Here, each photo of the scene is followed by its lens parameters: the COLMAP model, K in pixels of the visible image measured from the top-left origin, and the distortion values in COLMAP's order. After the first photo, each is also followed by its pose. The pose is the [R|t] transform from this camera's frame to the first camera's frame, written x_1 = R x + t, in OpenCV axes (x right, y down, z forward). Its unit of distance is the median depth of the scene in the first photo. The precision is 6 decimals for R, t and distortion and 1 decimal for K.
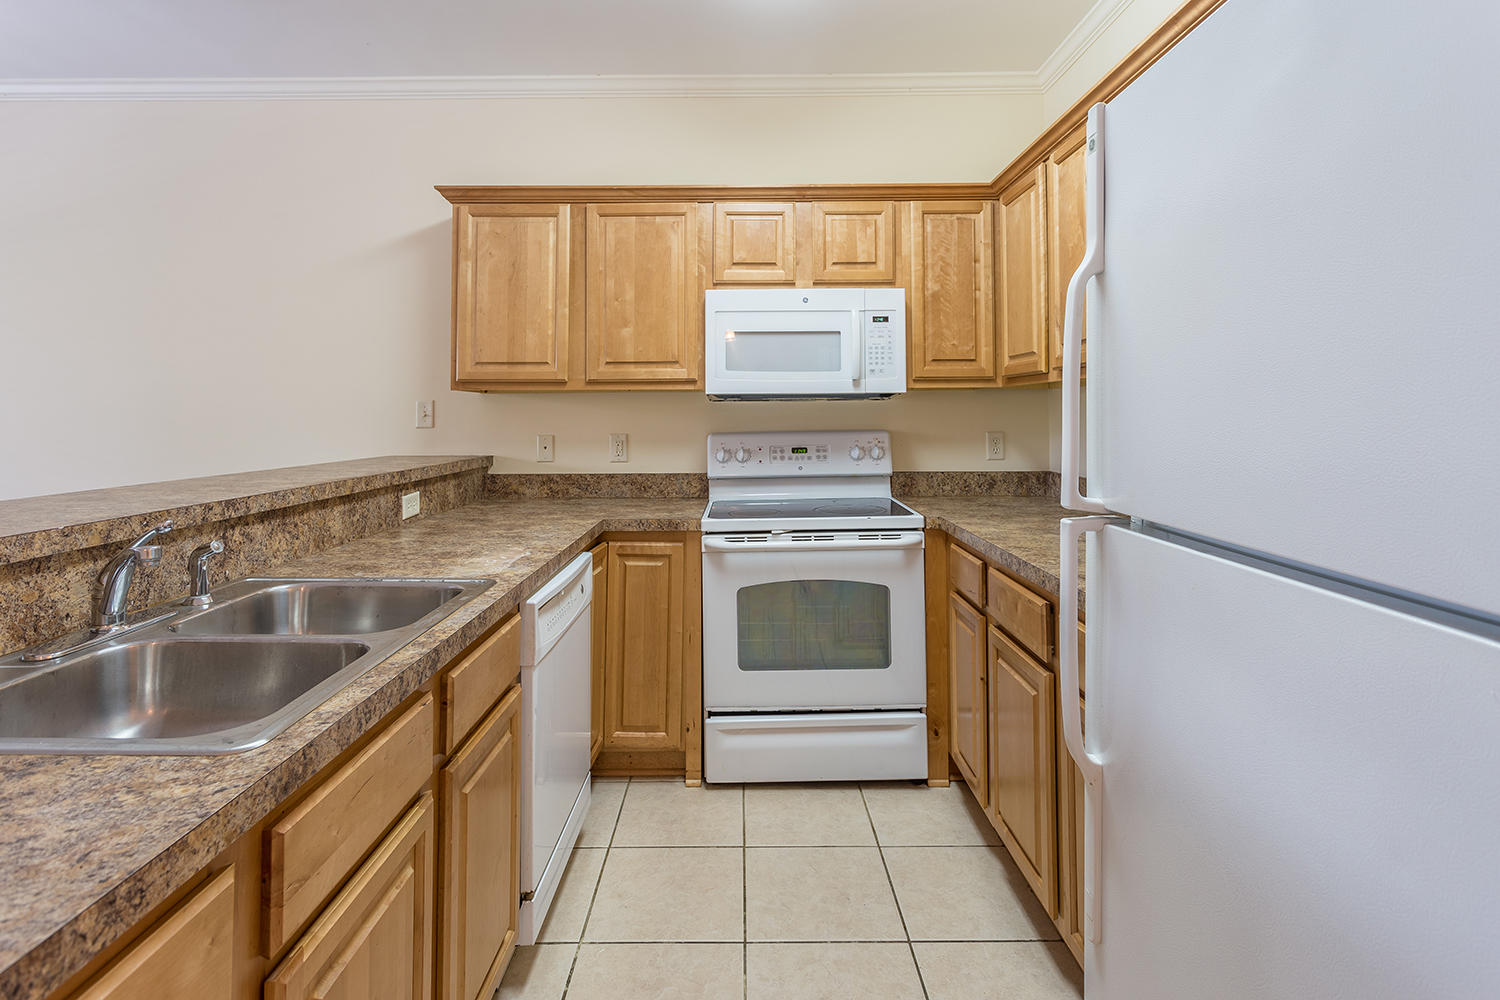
lens RADIAL K [[742.8, 0, 735.3], [0, 742.8, 392.5], [0, 0, 1]] dist [0.000510, 0.000367]
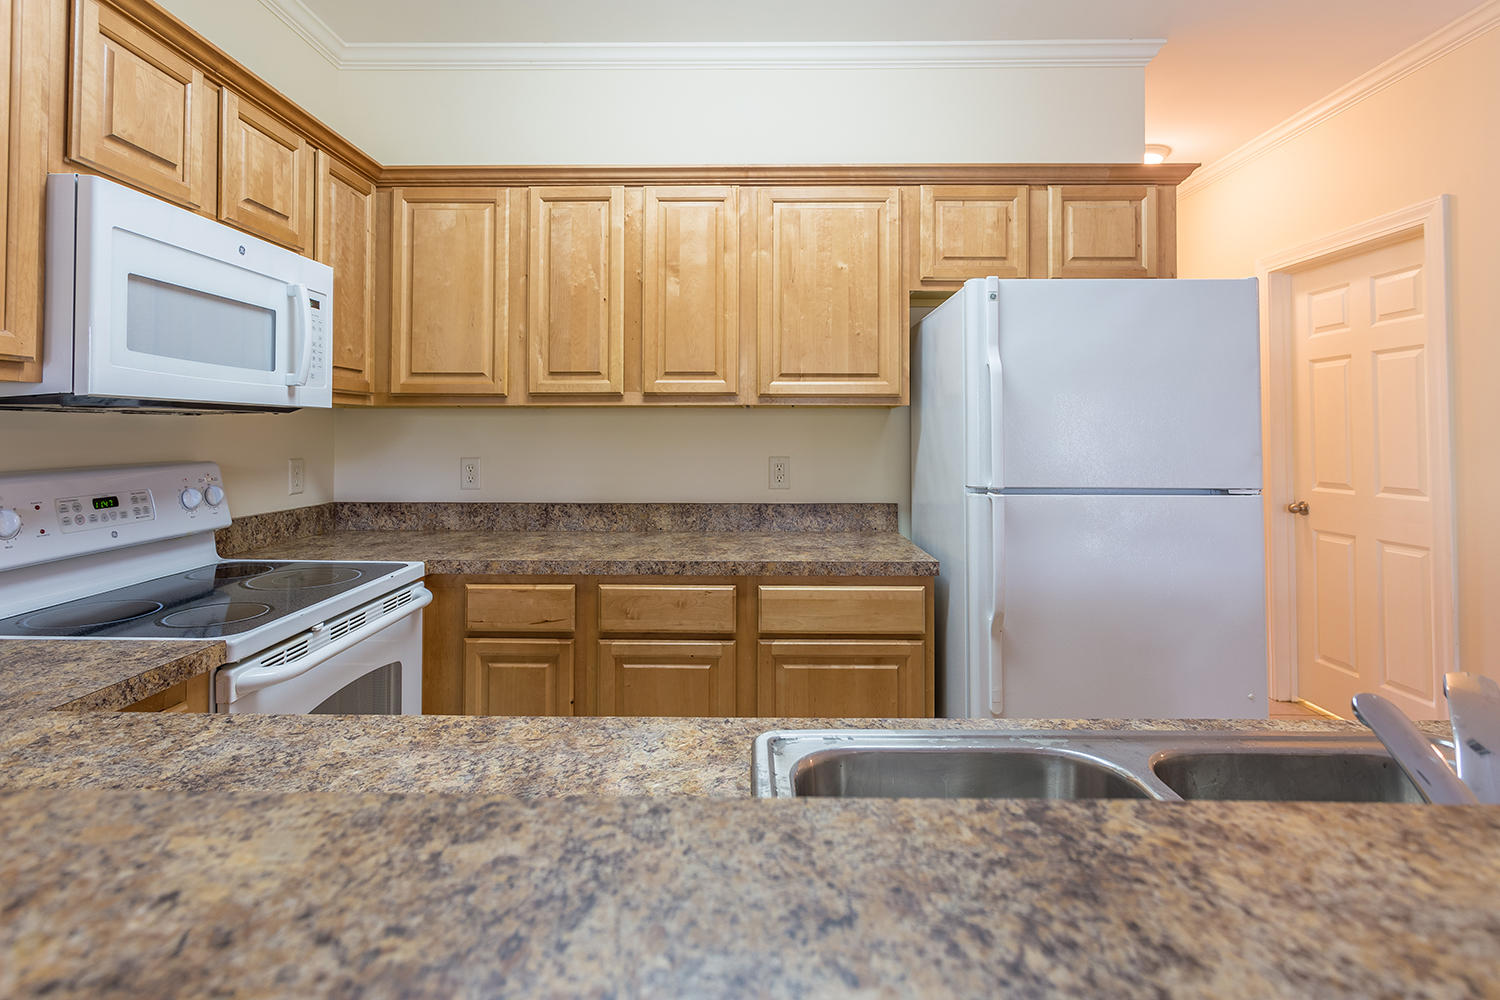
lens RADIAL K [[738.7, 0, 746.9], [0, 738.7, 417.9], [0, 0, 1]] dist [-0.000182, 0.000070]
pose [[0.008143, 0.026490, 0.999616, -0.492397], [-0.032082, 0.999141, -0.026216, 0.015570], [-0.999452, -0.031856, 0.008986, 0.562484]]
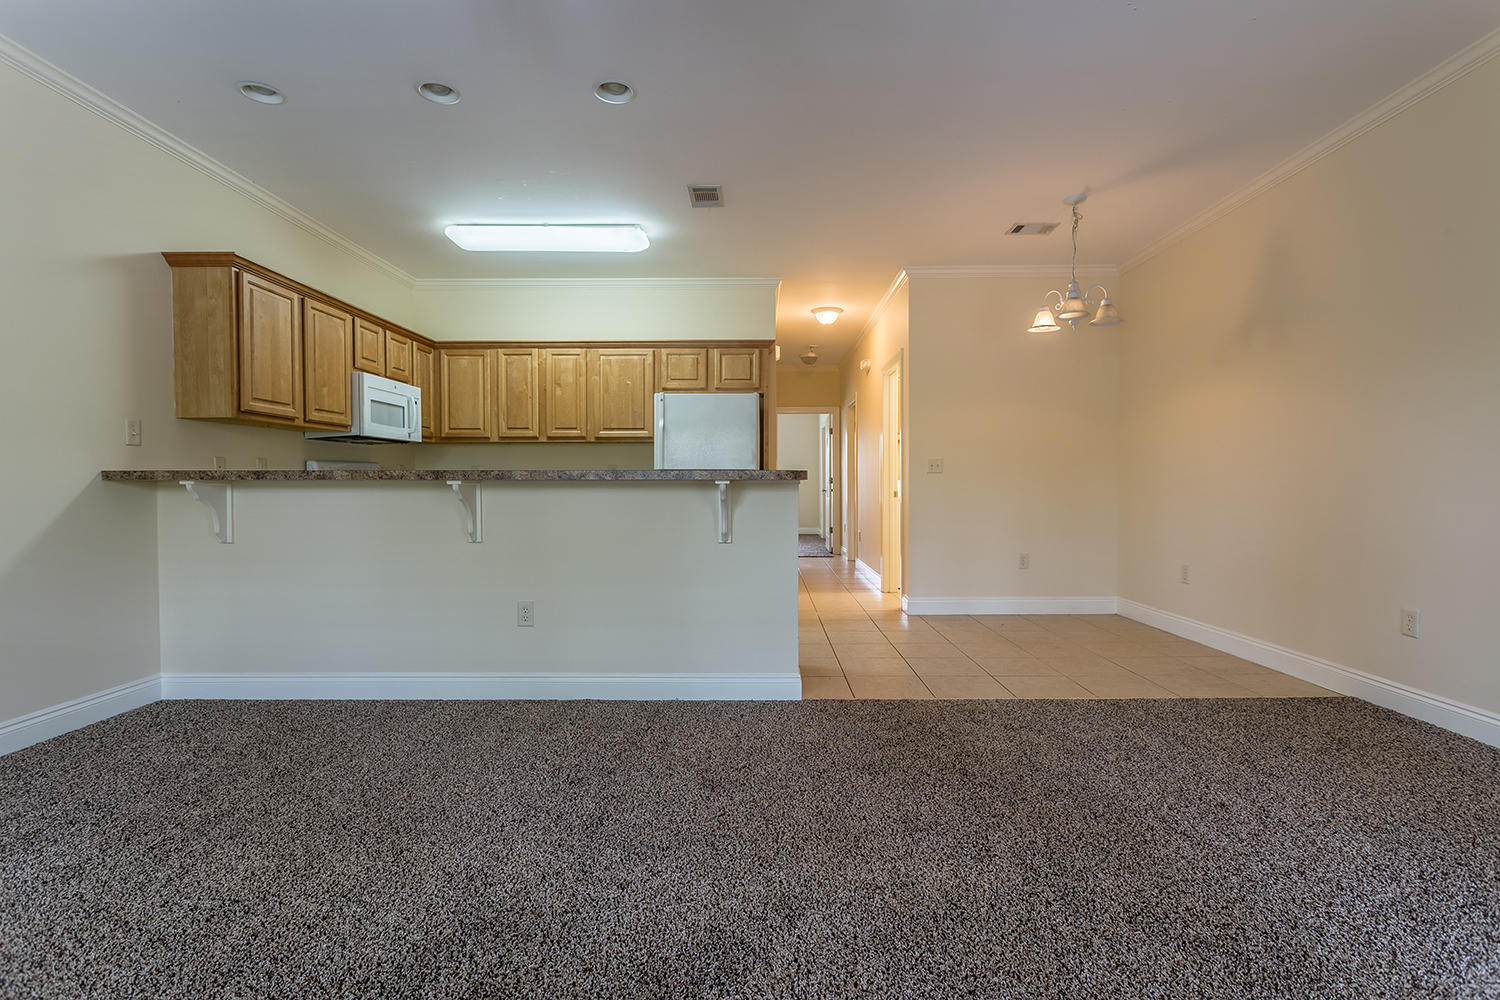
lens RADIAL K [[706.8, 0, 746.8], [0, 706.8, 499.4], [0, 0, 1]] dist [0.000520, 0.000214]
pose [[0.011487, -0.019283, 0.999748, -1.577065], [-0.029083, 0.999385, 0.019610, 0.087195], [-0.999511, -0.029301, 0.010920, 0.118047]]
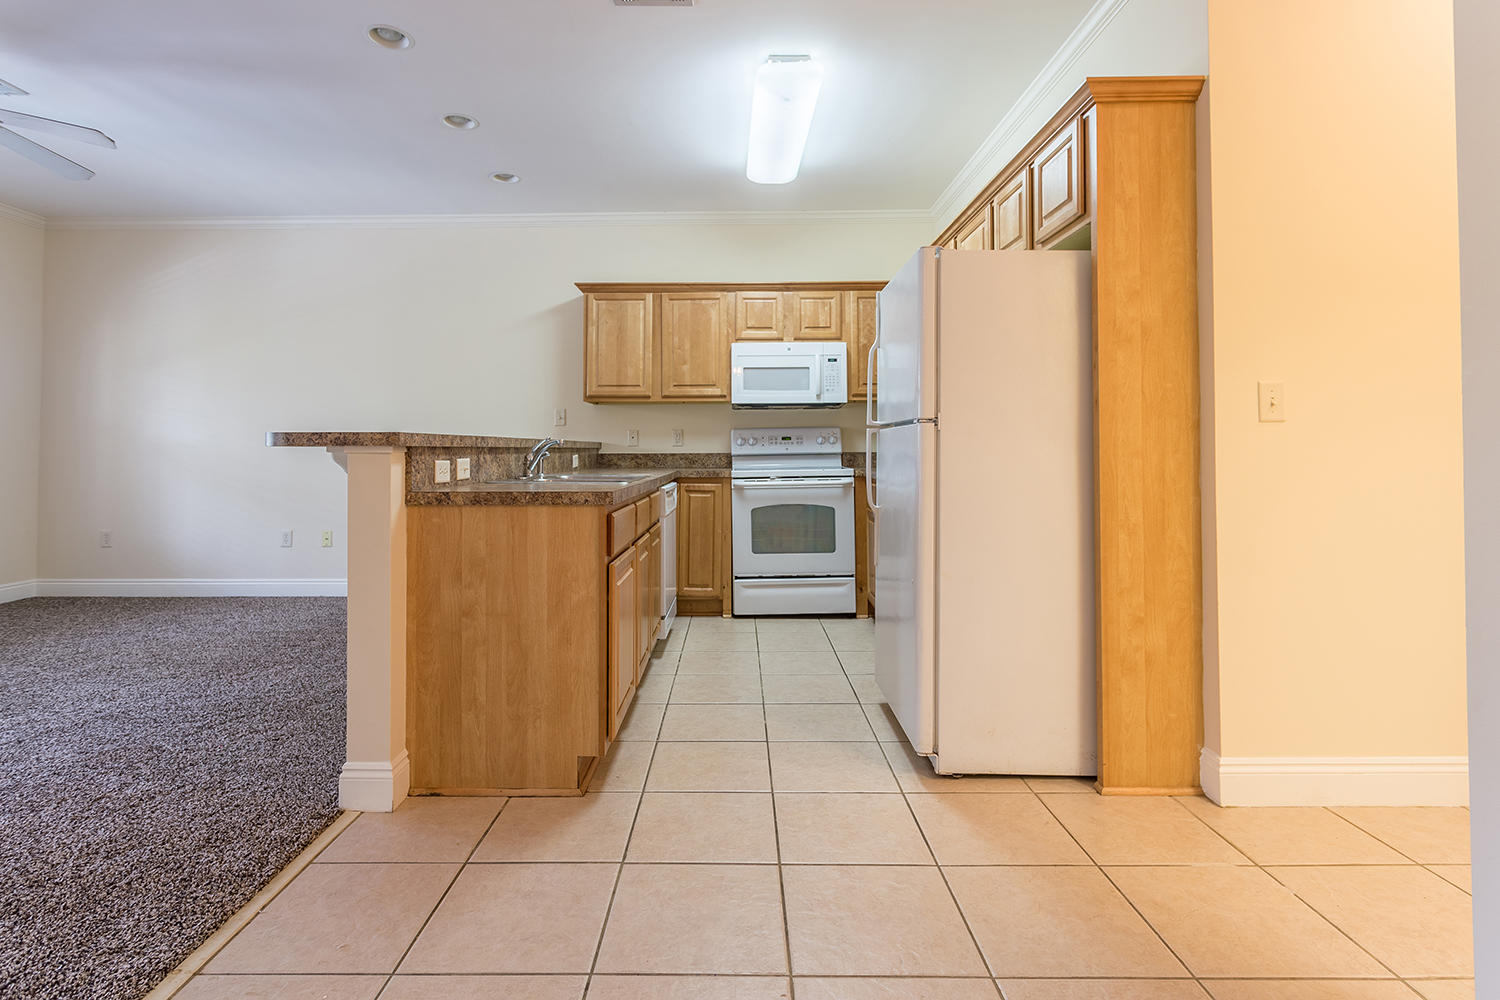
lens RADIAL K [[724.5, 0, 736.7], [0, 724.5, 437.8], [0, 0, 1]] dist [-0.000737, -0.000078]
pose [[0.999976, -0.001663, 0.006708, -0.039288], [0.001567, 0.999897, 0.014300, 0.057437], [-0.006731, -0.014289, 0.999875, -0.682505]]
